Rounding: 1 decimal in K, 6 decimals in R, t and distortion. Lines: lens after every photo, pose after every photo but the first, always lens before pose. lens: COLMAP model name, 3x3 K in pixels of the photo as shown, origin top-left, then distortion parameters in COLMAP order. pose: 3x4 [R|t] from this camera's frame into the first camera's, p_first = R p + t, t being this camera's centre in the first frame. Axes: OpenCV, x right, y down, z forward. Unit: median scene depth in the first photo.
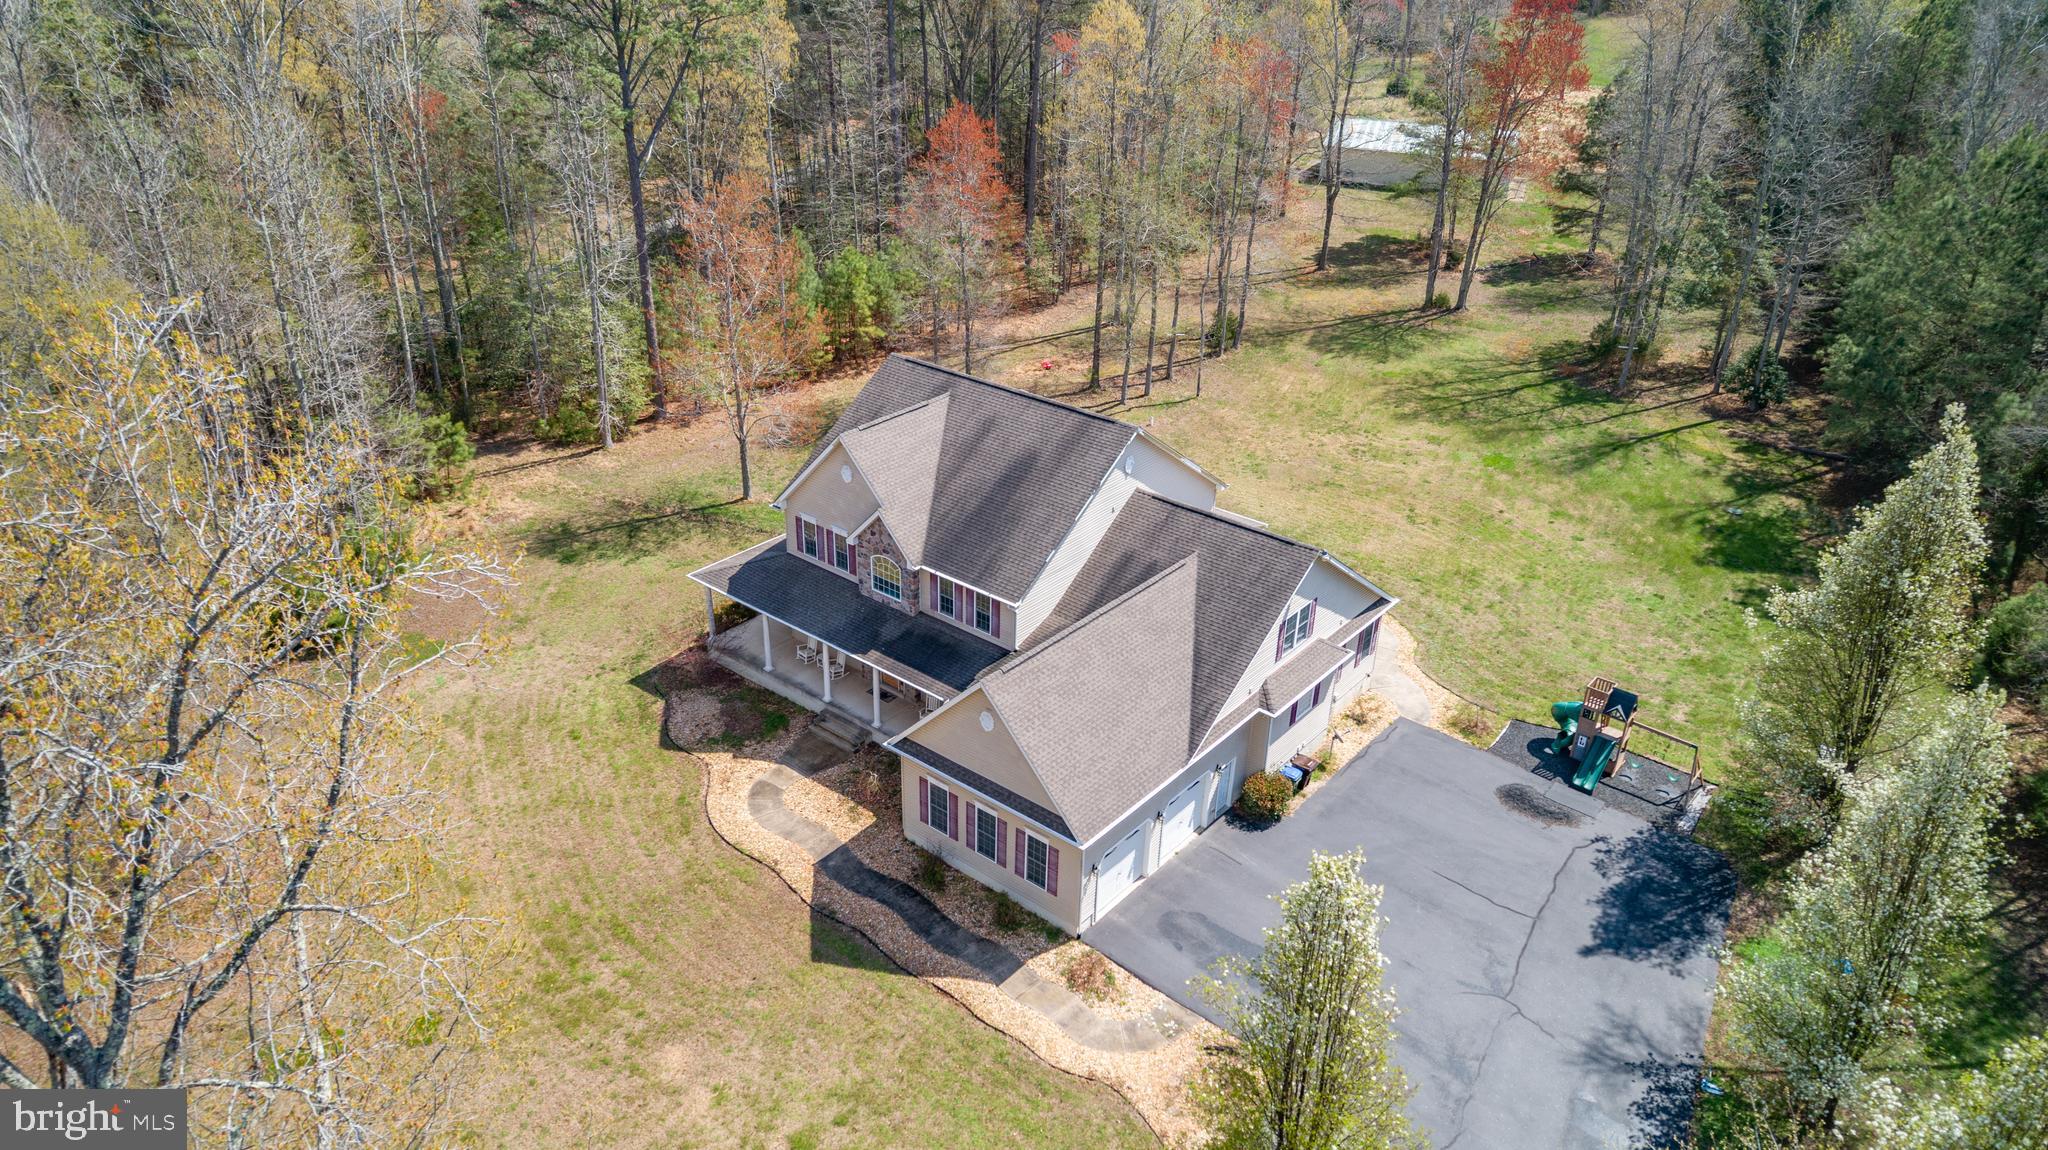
lens RADIAL K [[1365.0, 0, 1024.0], [0, 1365.0, 575.0], [0, 0, 1]] dist [-0.004678, 0.004849]
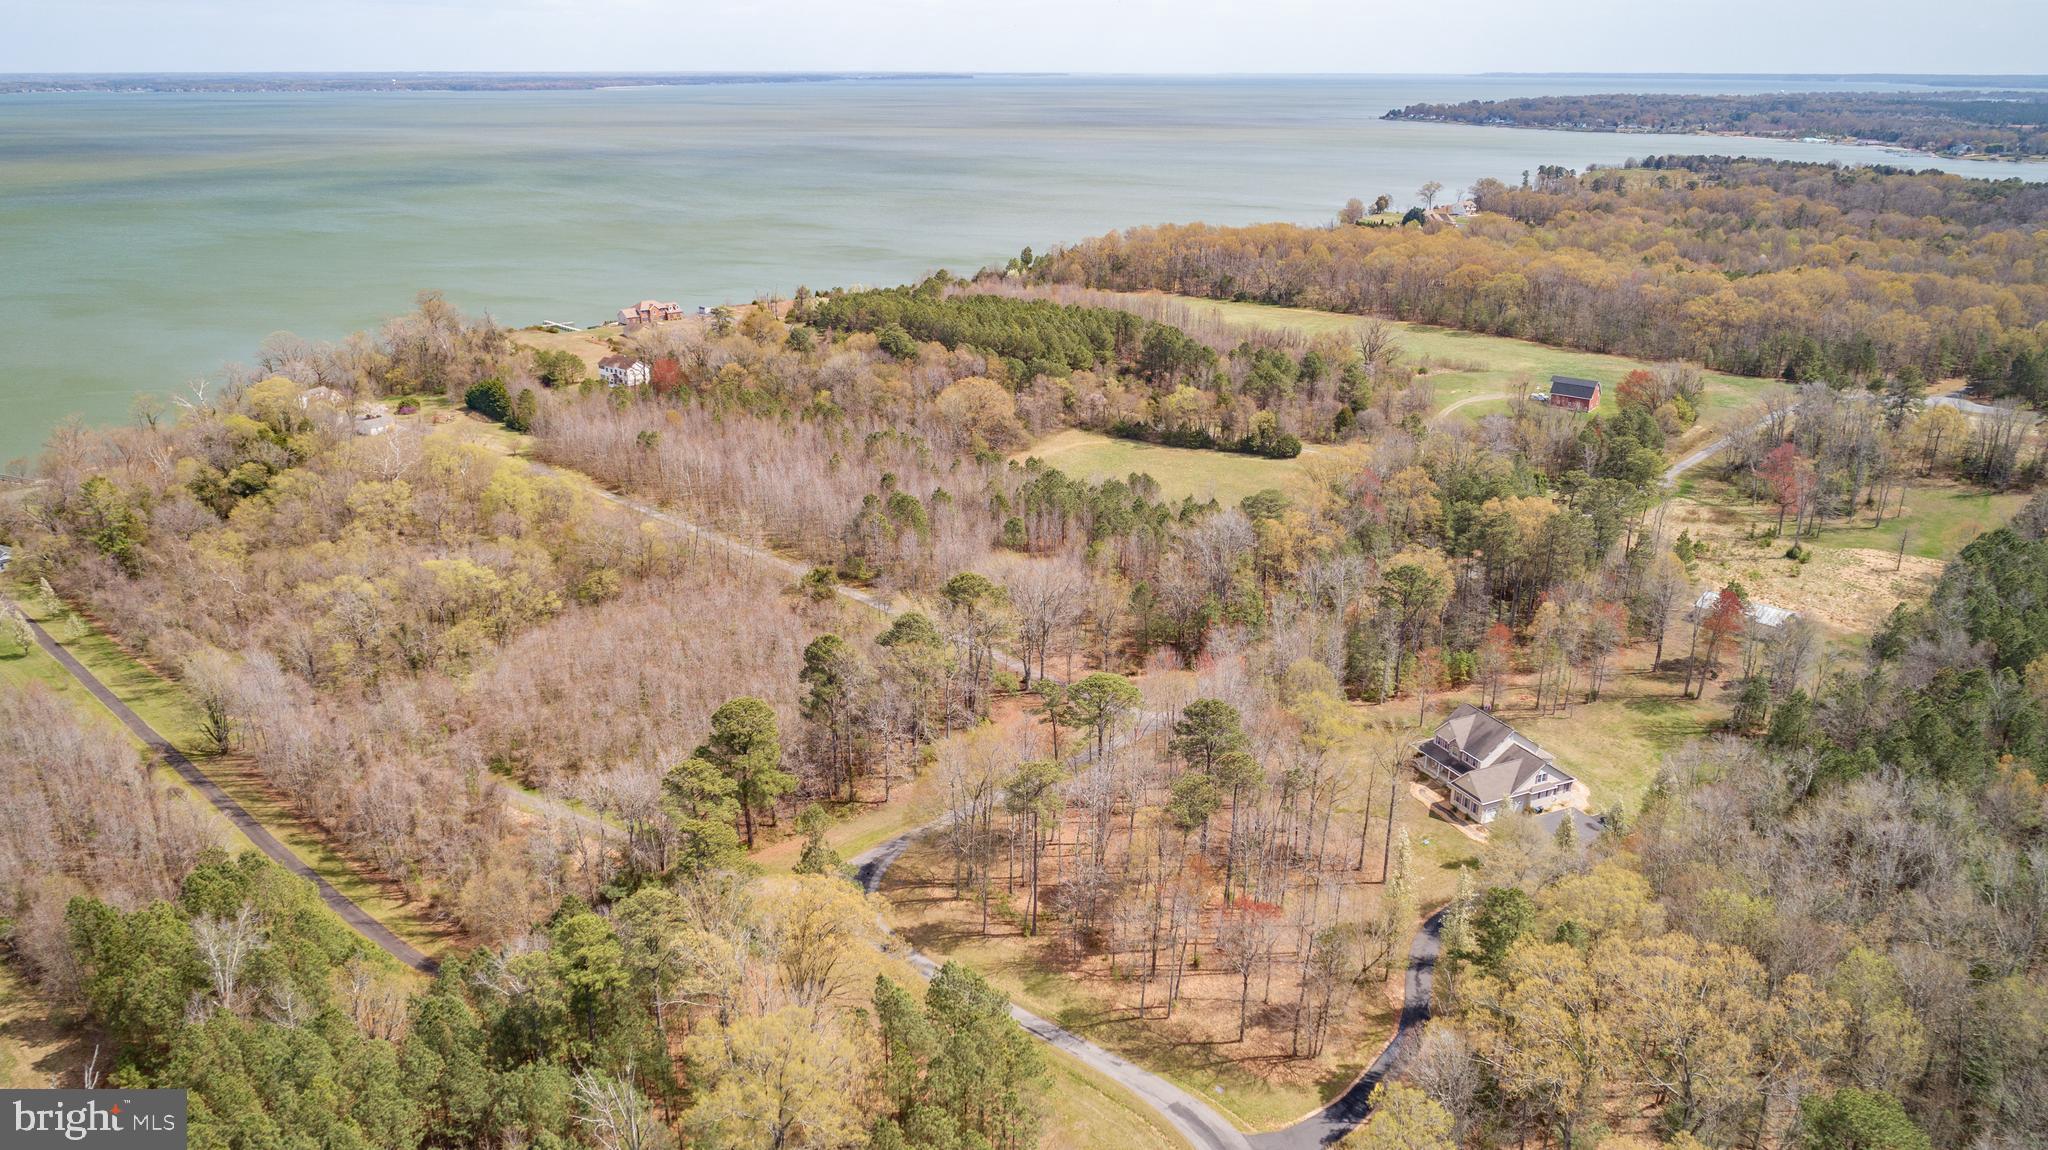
lens RADIAL K [[1408.0, 0, 1076.0], [0, 1408.0, 591.0], [0, 0, 1]] dist [-0.014695, 0.024393]
pose [[0.913518, 0.138118, -0.382633, 0.457180], [-0.185465, 0.978561, -0.089559, 0.129091], [0.362060, 0.152779, 0.919549, -3.791078]]
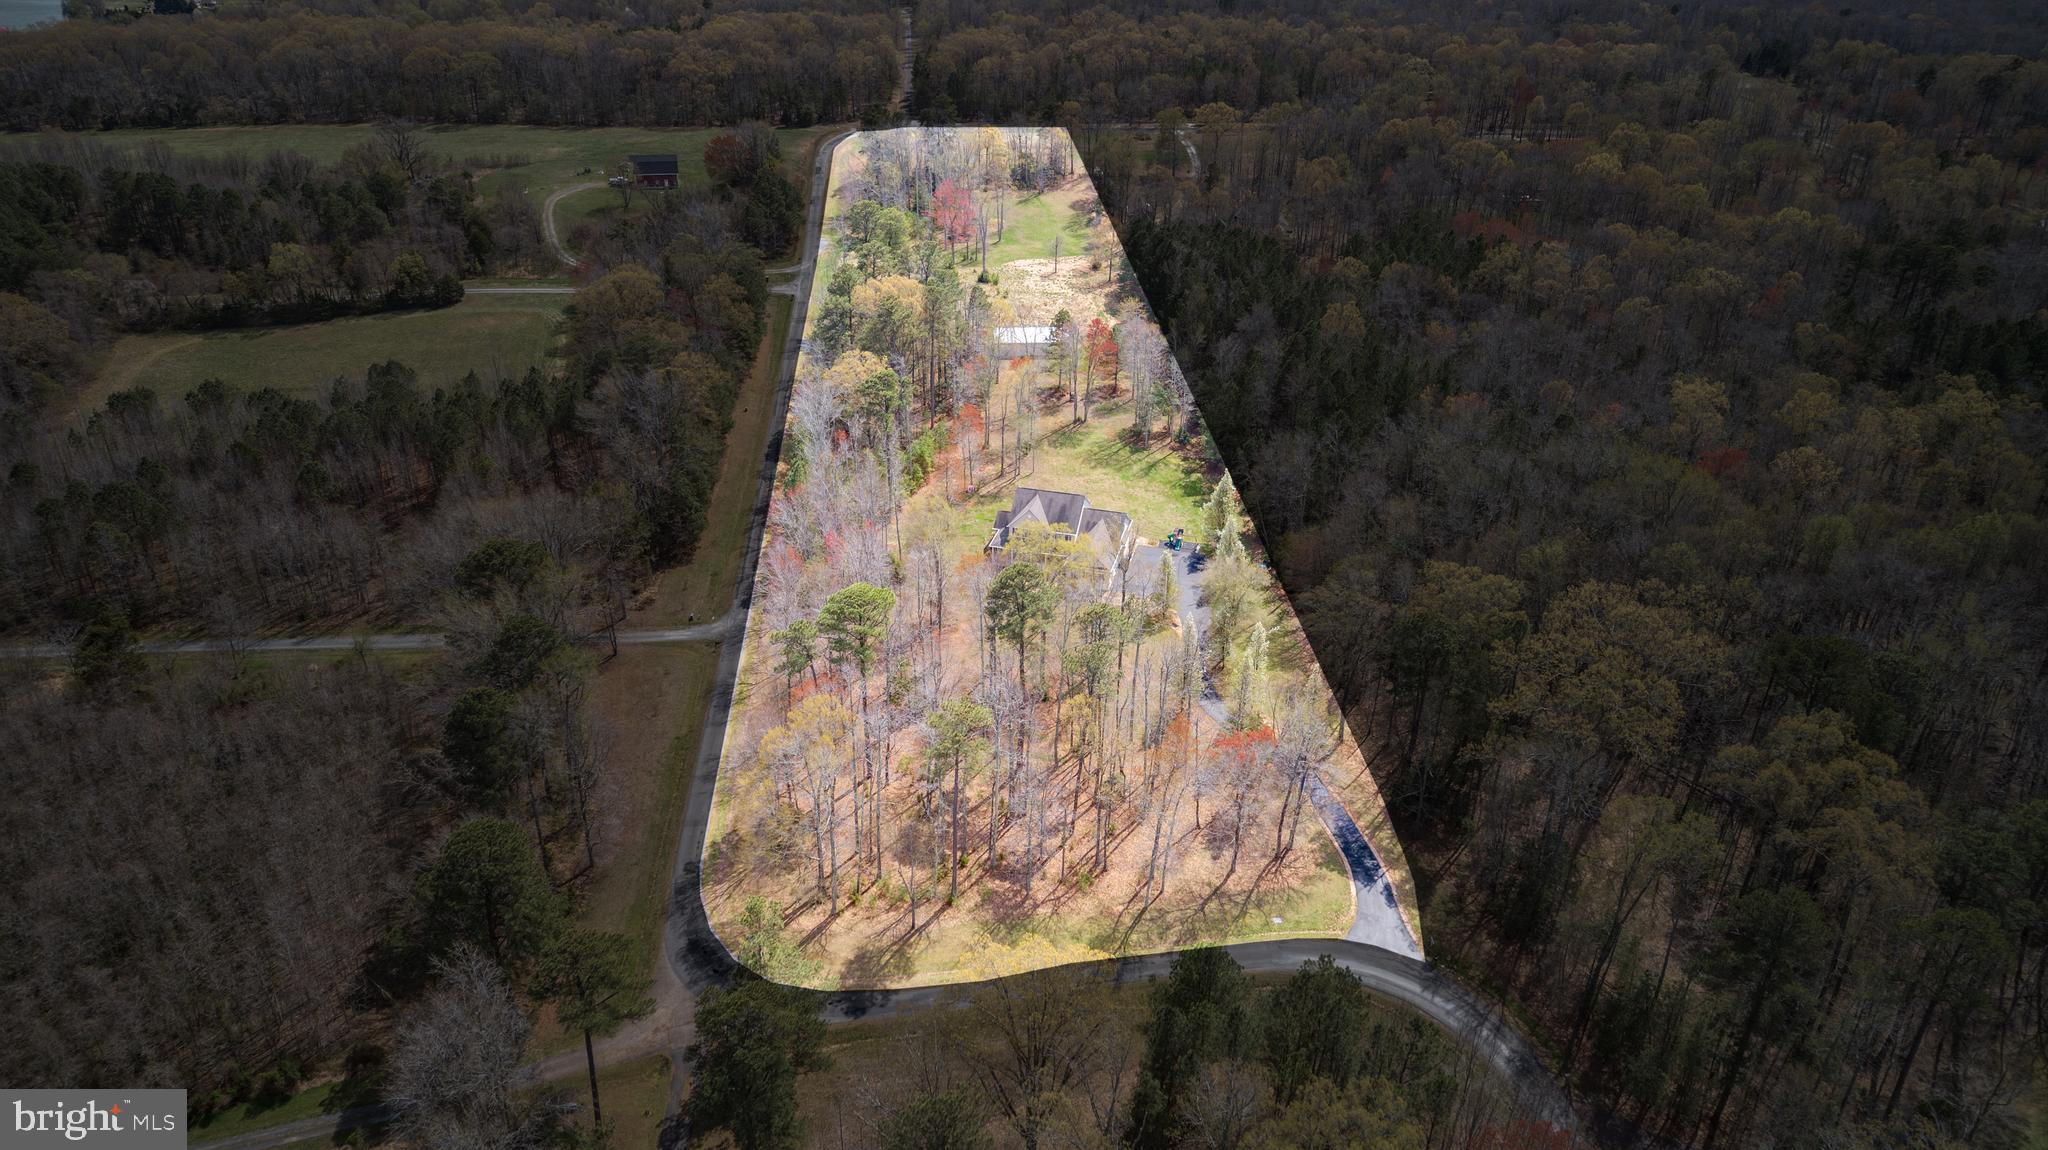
lens RADIAL K [[1347.7, 0, 1024.0], [0, 1347.7, 575.0], [0, 0, 1]] dist [0.009420, 0.001853]
pose [[0.903320, -0.210094, 0.373996, -1.838735], [0.198108, 0.977628, 0.070693, -0.198444], [-0.380481, 0.010233, 0.924732, -3.133196]]
